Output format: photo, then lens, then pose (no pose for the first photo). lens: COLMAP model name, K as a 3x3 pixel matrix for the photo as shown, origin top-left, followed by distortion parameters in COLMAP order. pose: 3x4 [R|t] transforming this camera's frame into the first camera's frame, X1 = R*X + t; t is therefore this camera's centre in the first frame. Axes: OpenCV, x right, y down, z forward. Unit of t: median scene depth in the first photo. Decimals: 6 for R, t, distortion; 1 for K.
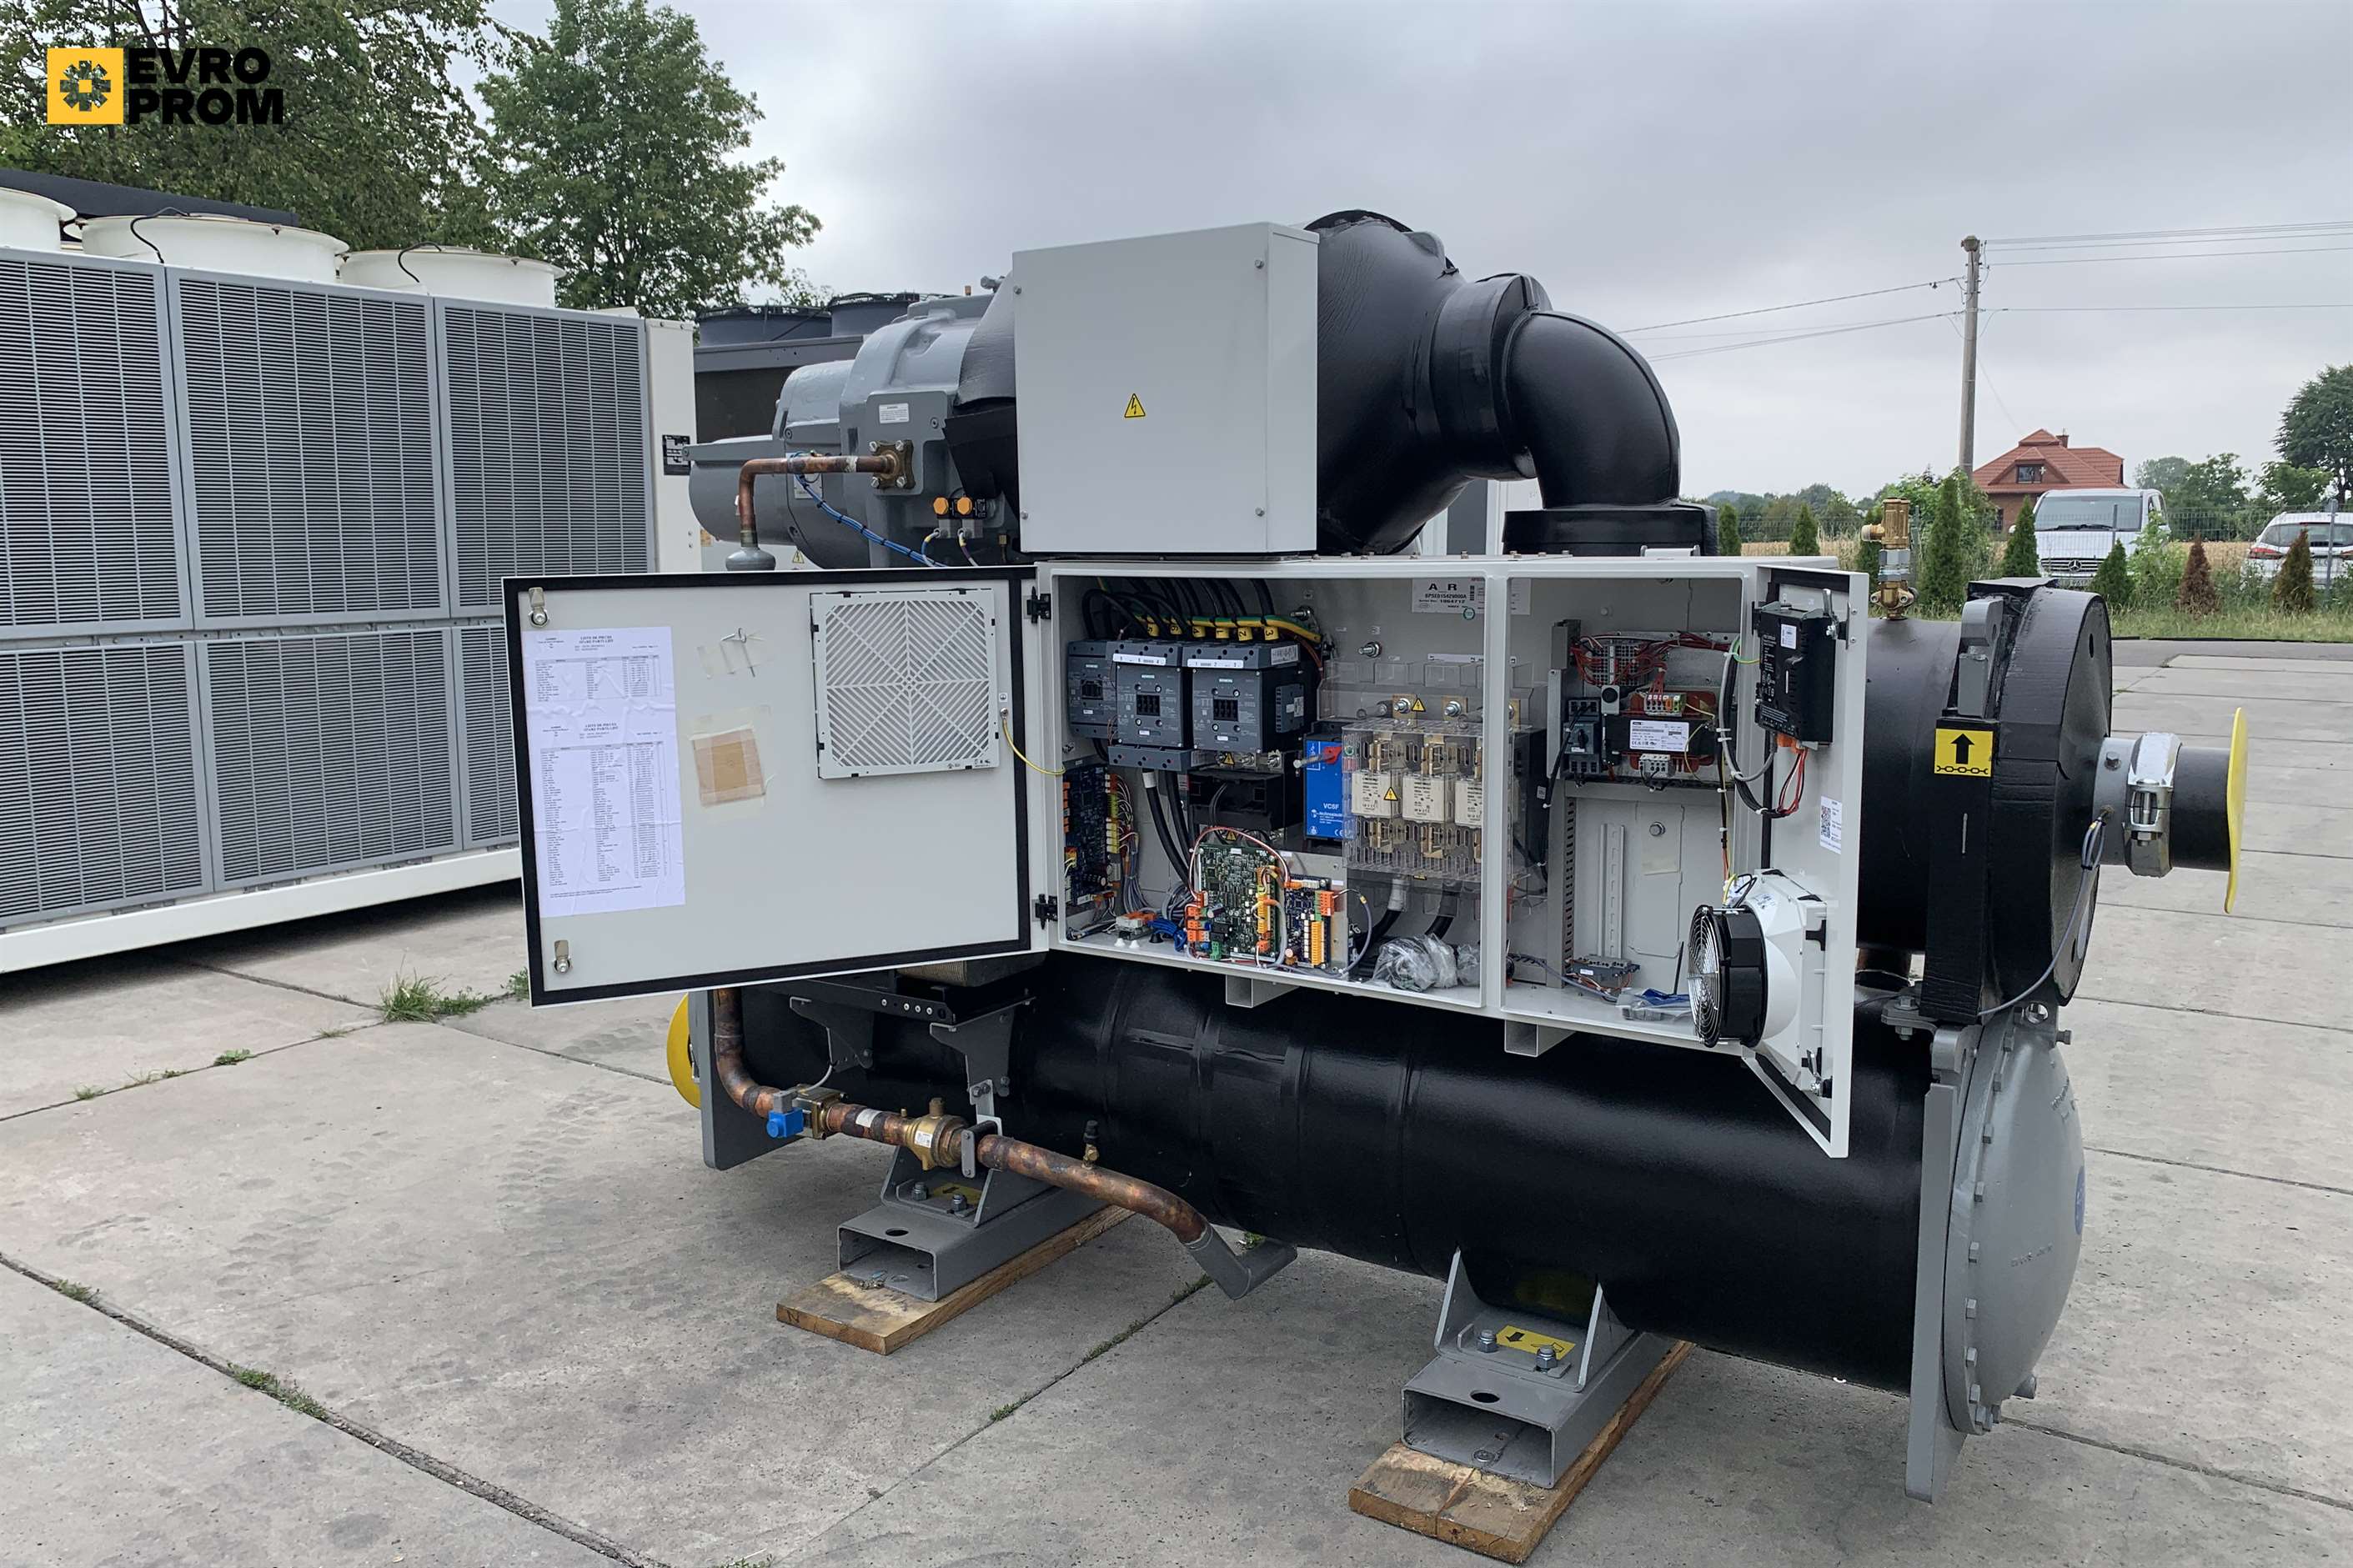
lens RADIAL K [[1806.9, 0, 1169.8], [0, 1806.9, 775.5], [0, 0, 1]] dist [0.037736, -0.040445]
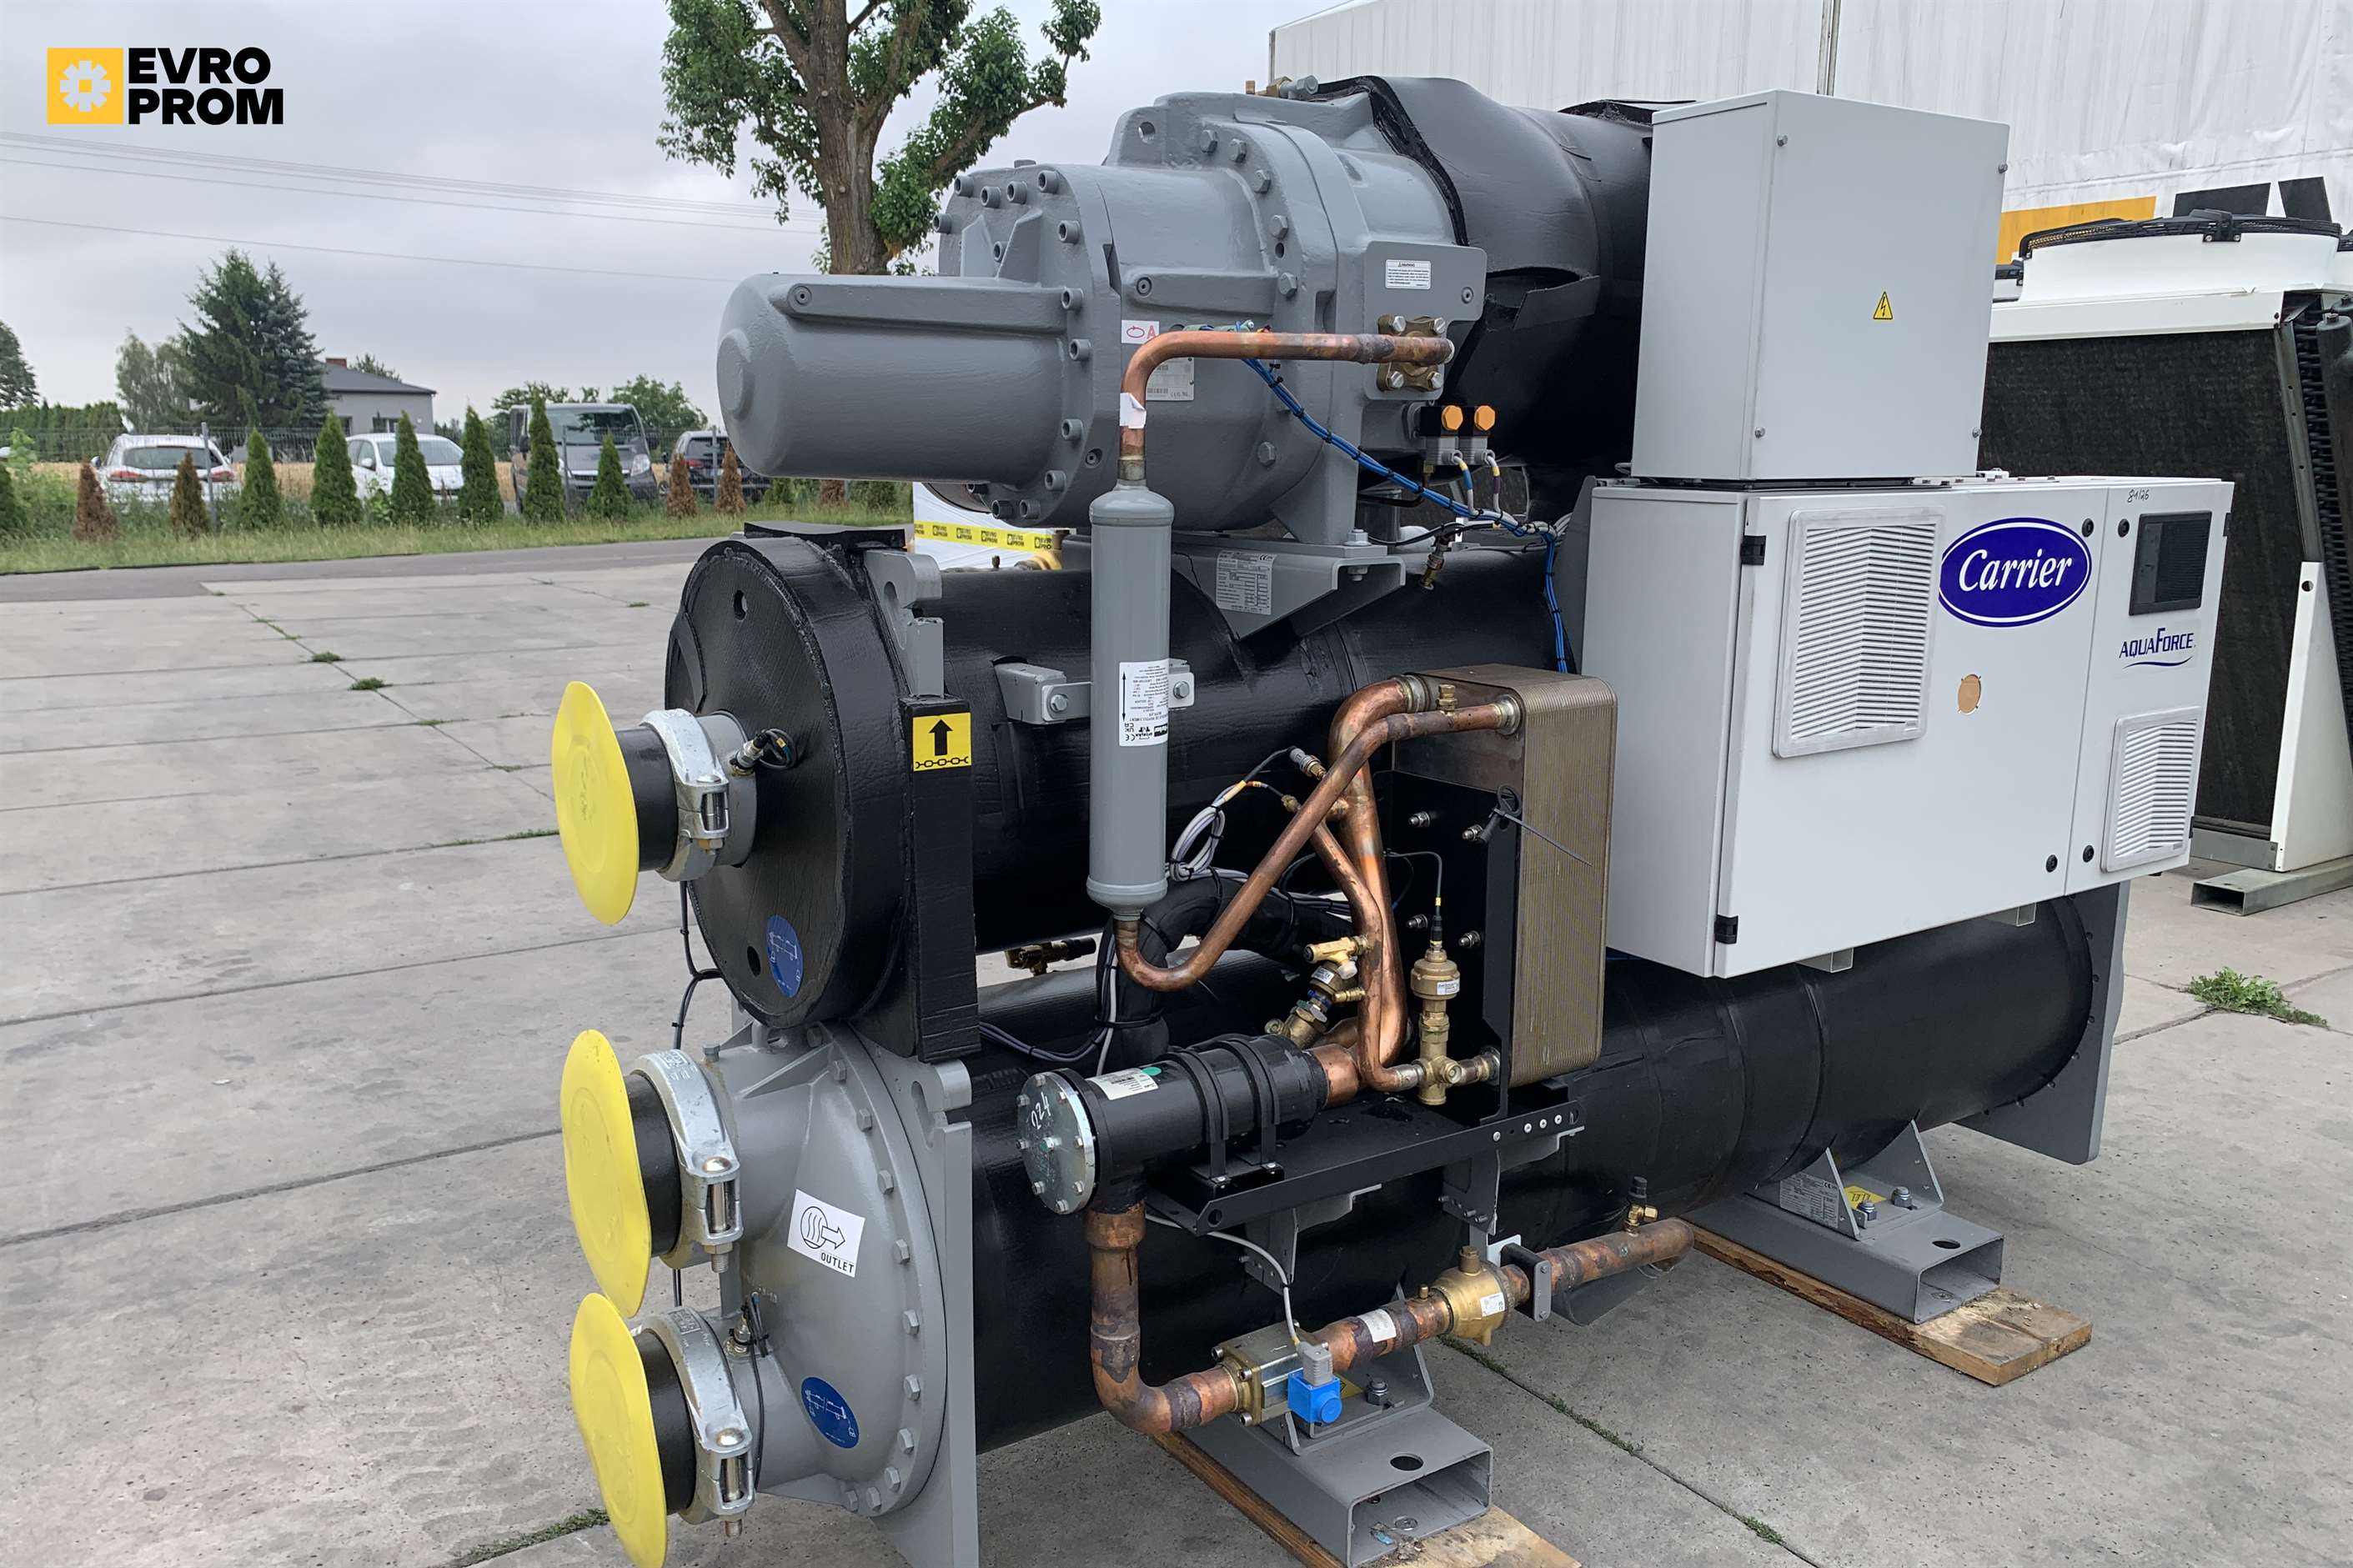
lens RADIAL K [[1806.9, 0, 1148.8], [0, 1806.9, 818.6], [0, 0, 1]] dist [0.037736, -0.040445]
pose [[0.384324, -0.181703, 0.905140, -0.866539], [0.123466, 0.981748, 0.144658, -0.119206], [-0.914905, 0.056159, 0.399744, 0.881387]]
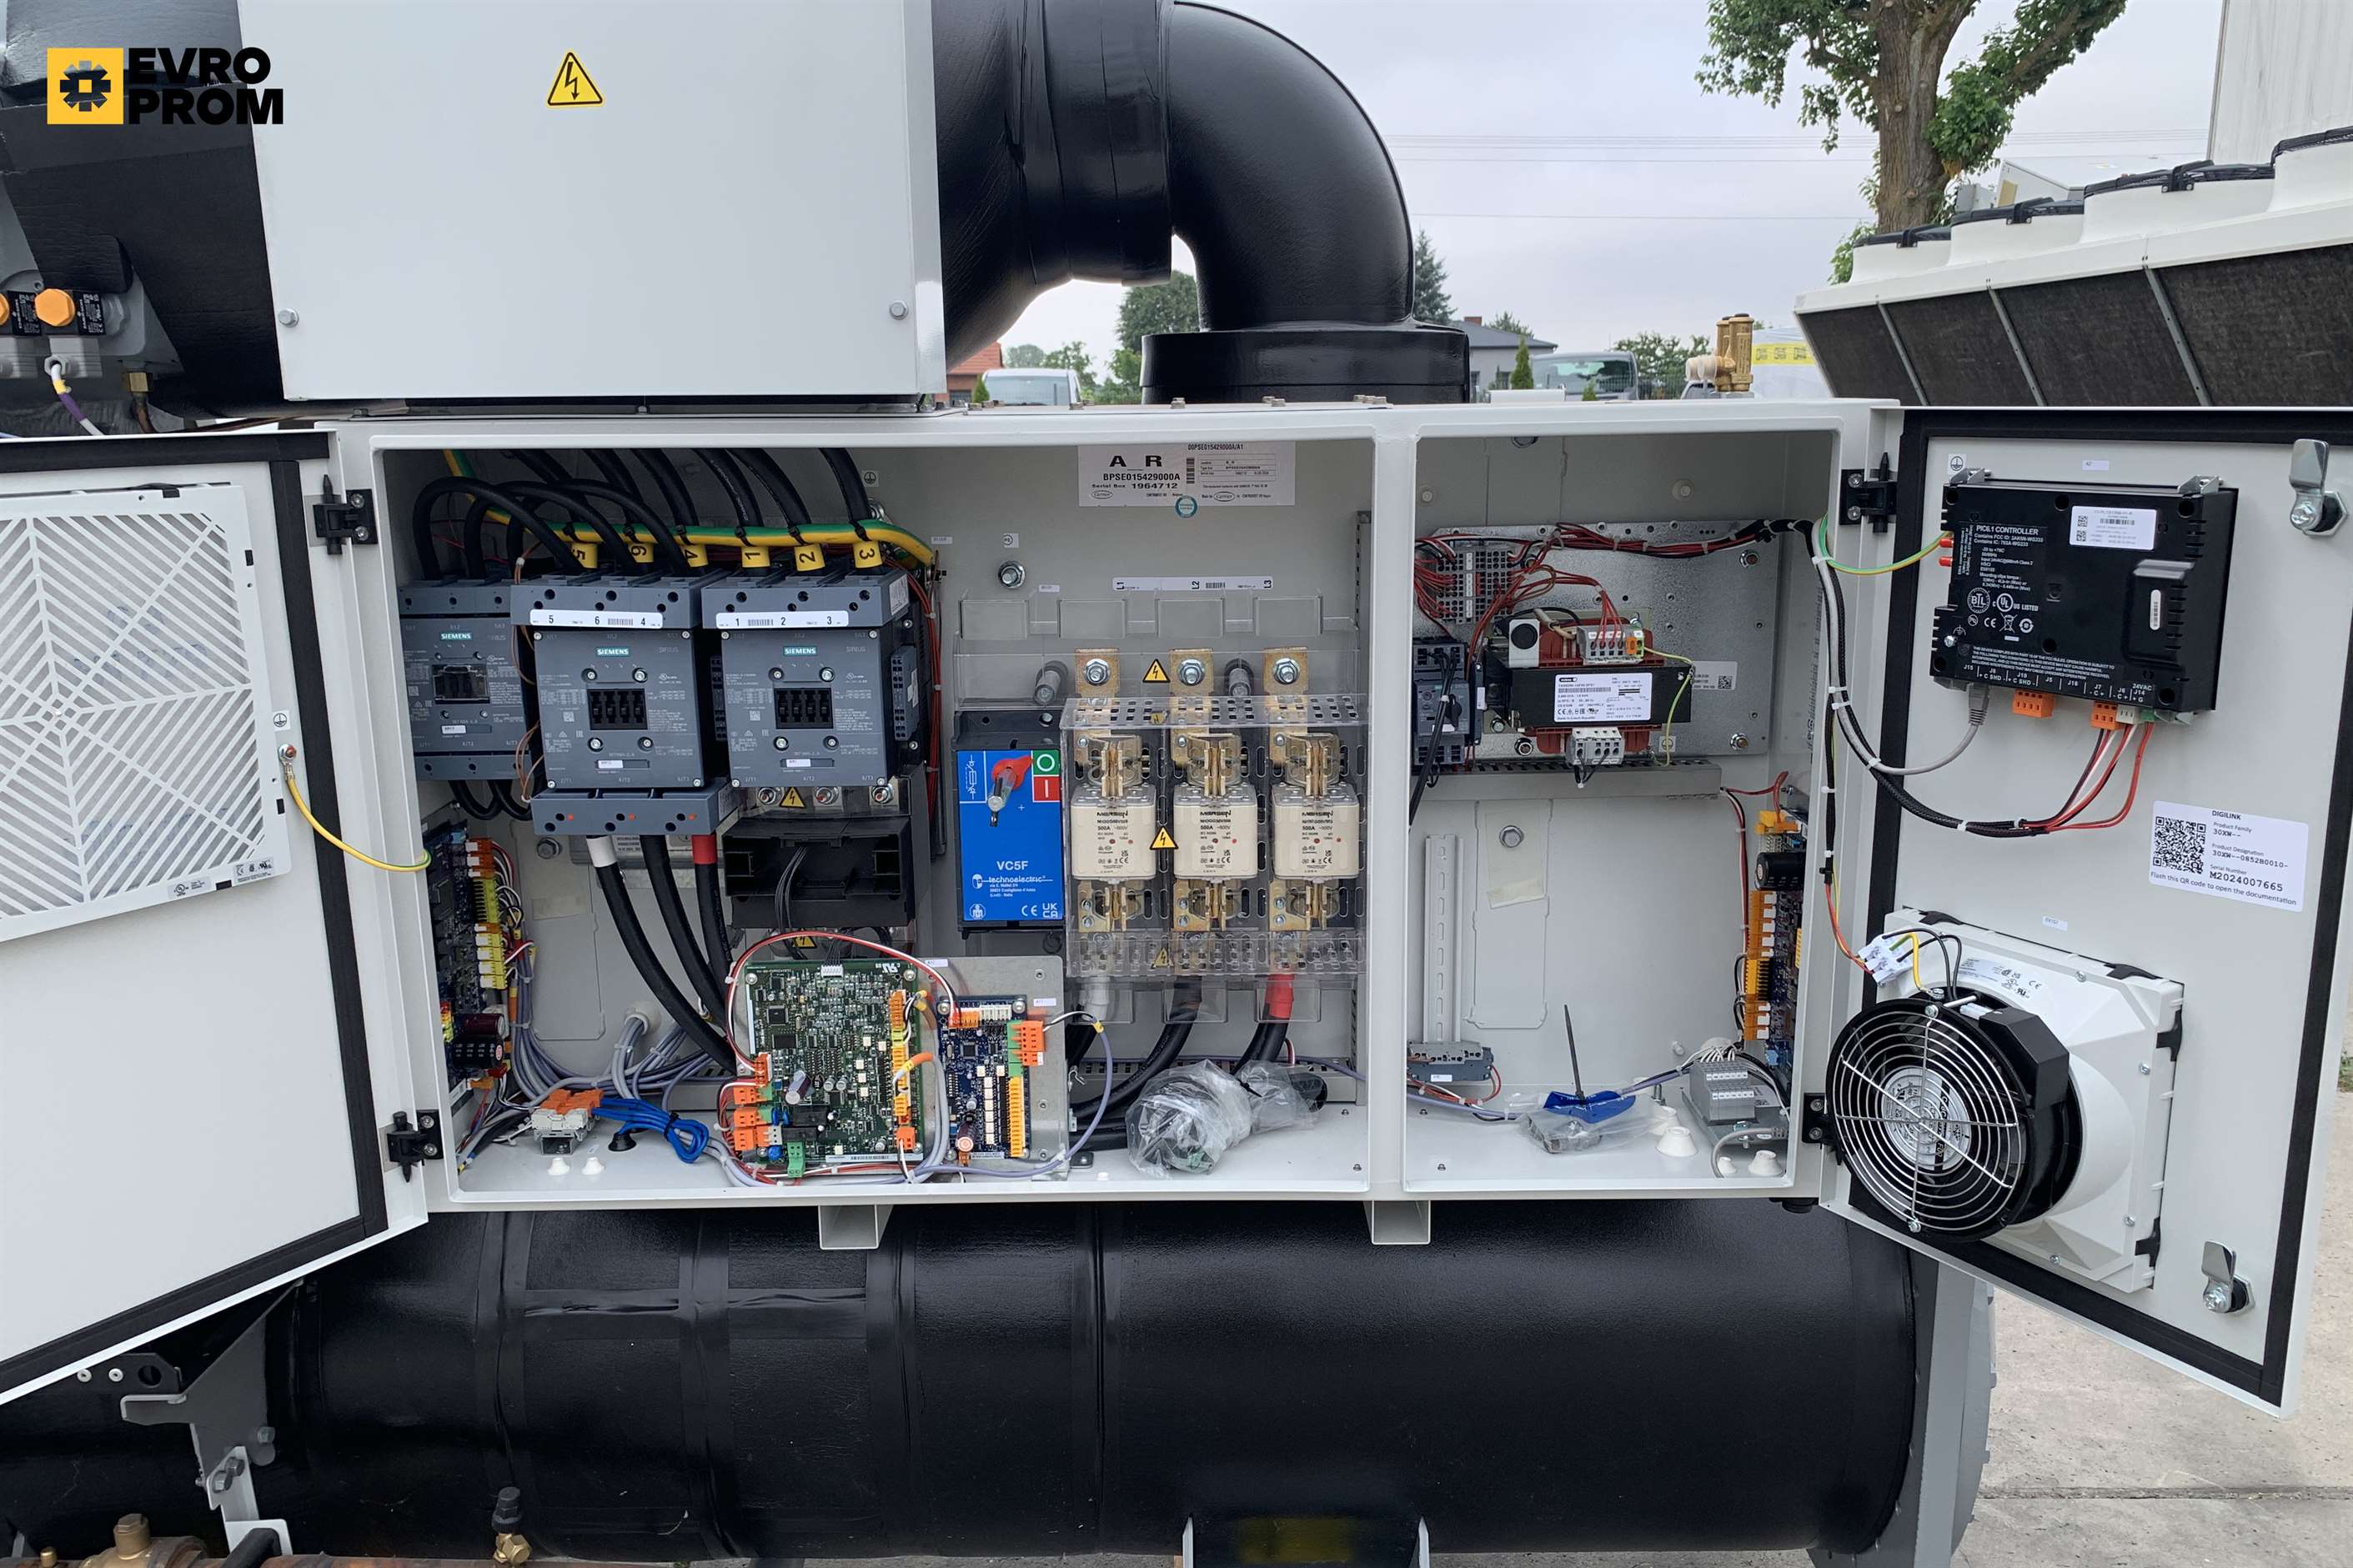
lens RADIAL K [[1806.9, 0, 1192.0], [0, 1806.9, 773.2], [0, 0, 1]] dist [0.037736, -0.040445]
pose [[0.833402, -0.114053, 0.540771, -0.142867], [0.079826, 0.993055, 0.086421, -0.048589], [-0.546872, -0.028856, 0.836719, 0.460157]]
